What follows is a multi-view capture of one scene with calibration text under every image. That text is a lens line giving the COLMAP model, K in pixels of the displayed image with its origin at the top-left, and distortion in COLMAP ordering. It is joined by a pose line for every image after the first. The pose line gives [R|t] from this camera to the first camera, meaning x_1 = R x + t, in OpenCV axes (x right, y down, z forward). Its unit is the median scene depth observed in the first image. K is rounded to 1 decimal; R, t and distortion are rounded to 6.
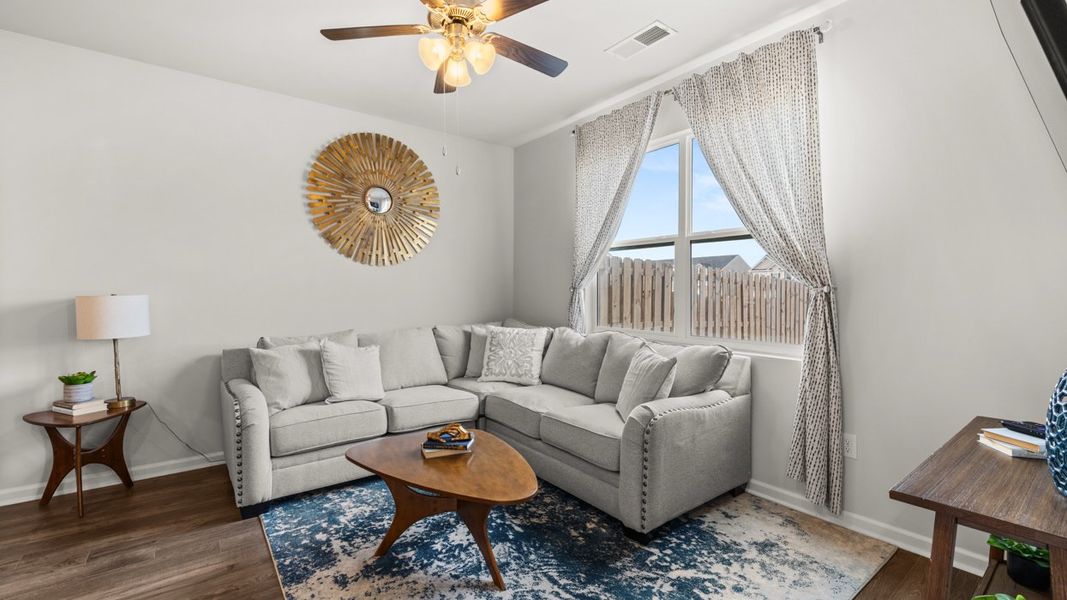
lens RADIAL K [[456.4, 0, 530.0], [0, 456.4, 296.9], [0, 0, 1]] dist [0.017546, 0.000138]
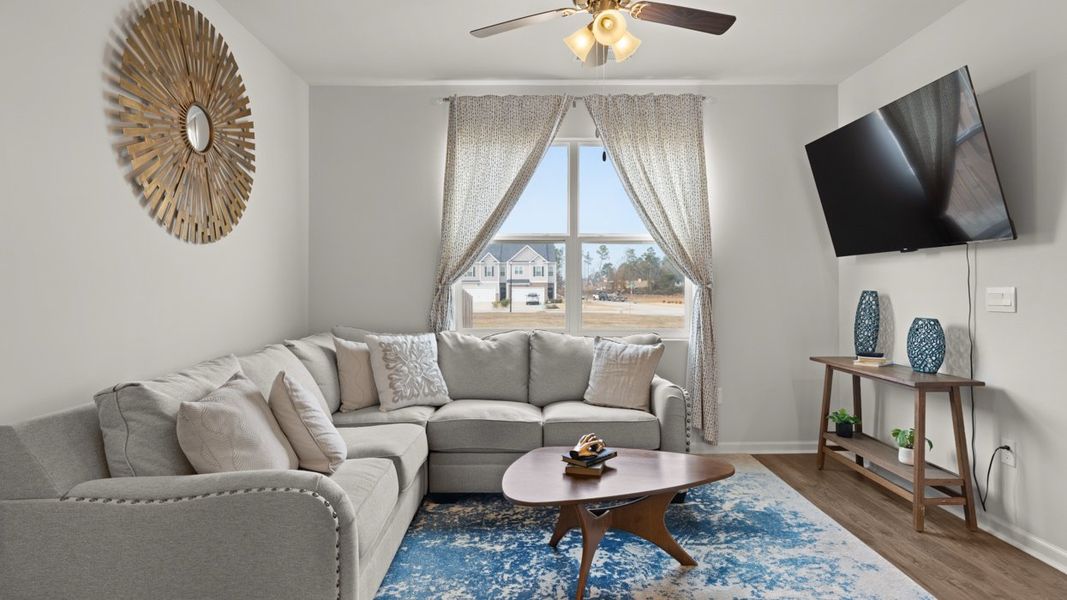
lens RADIAL K [[580.4, 0, 516.0], [0, 580.4, 296.8], [0, 0, 1]] dist [-0.001958, -0.000355]
pose [[0.593294, -0.012463, 0.804889, -0.744475], [0.014472, 0.999884, 0.004815, 0.000002], [-0.804855, 0.008792, 0.593406, 0.281117]]
